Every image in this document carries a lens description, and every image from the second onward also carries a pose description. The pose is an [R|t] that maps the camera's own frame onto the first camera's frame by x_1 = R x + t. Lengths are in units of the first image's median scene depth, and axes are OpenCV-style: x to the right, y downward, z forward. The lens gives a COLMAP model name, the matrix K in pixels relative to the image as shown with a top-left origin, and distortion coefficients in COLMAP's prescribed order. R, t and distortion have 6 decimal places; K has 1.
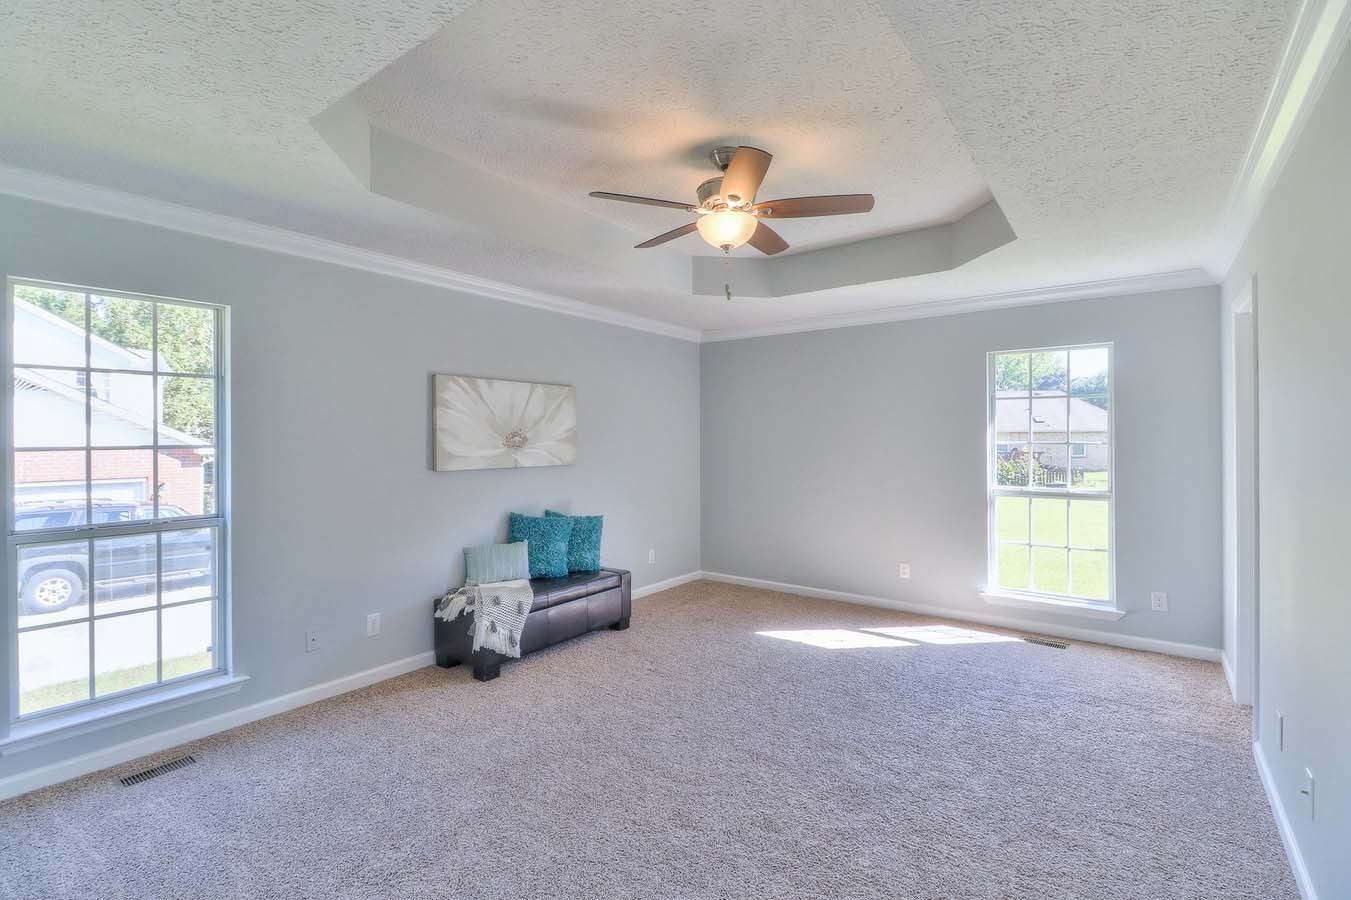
lens RADIAL K [[622.0, 0, 675.5], [0, 622.0, 435.9], [0, 0, 1]] dist [0.012617, -0.016073]
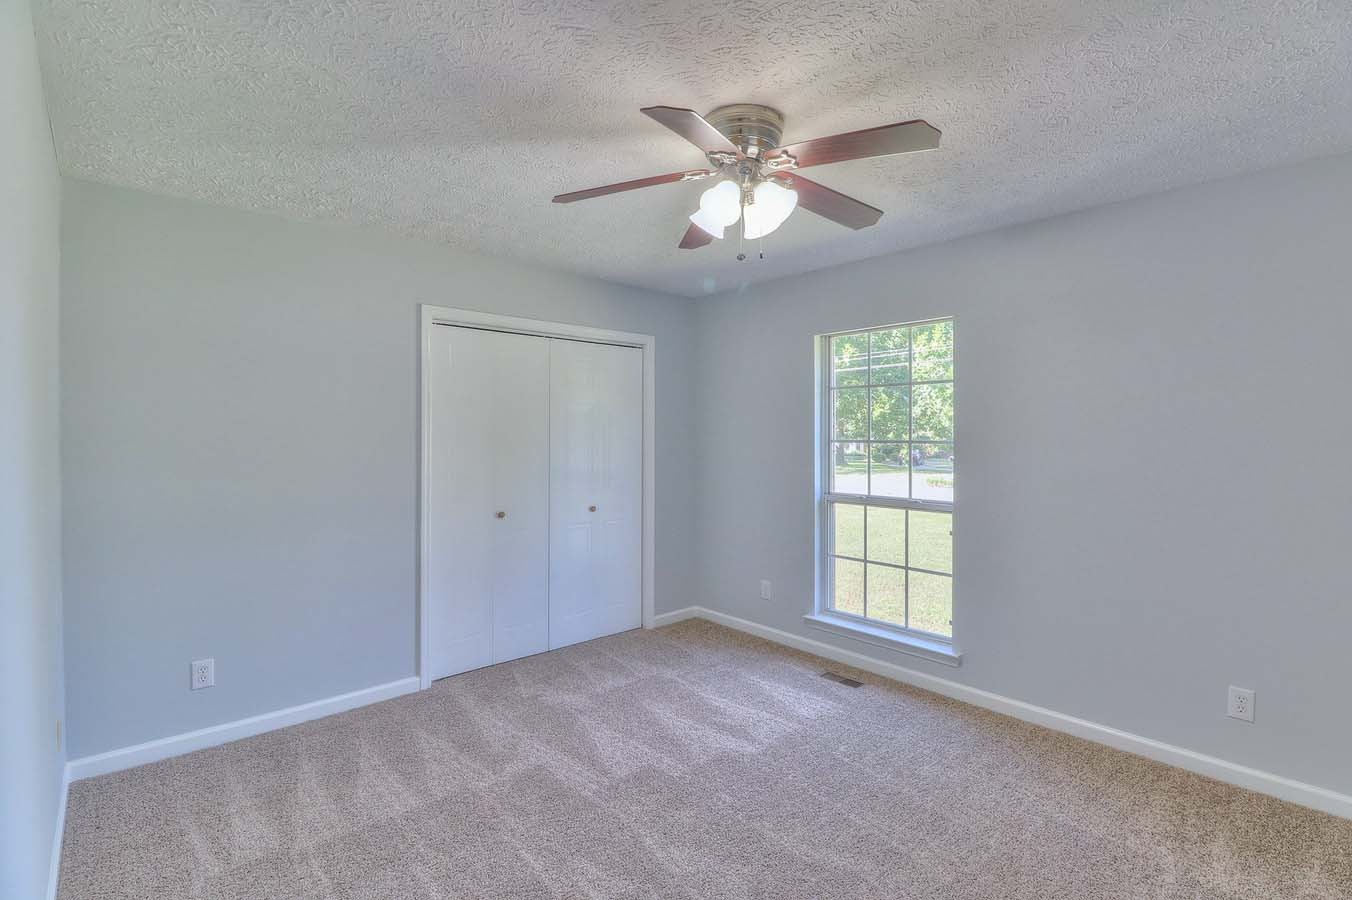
lens RADIAL K [[622.4, 0, 676.0], [0, 622.4, 435.9], [0, 0, 1]] dist [0.012617, -0.016073]
pose [[-0.187092, -0.004475, -0.982332, 0.509352], [-0.004948, 0.999981, -0.003613, 0.013118], [0.982330, 0.004184, -0.187110, 0.782126]]
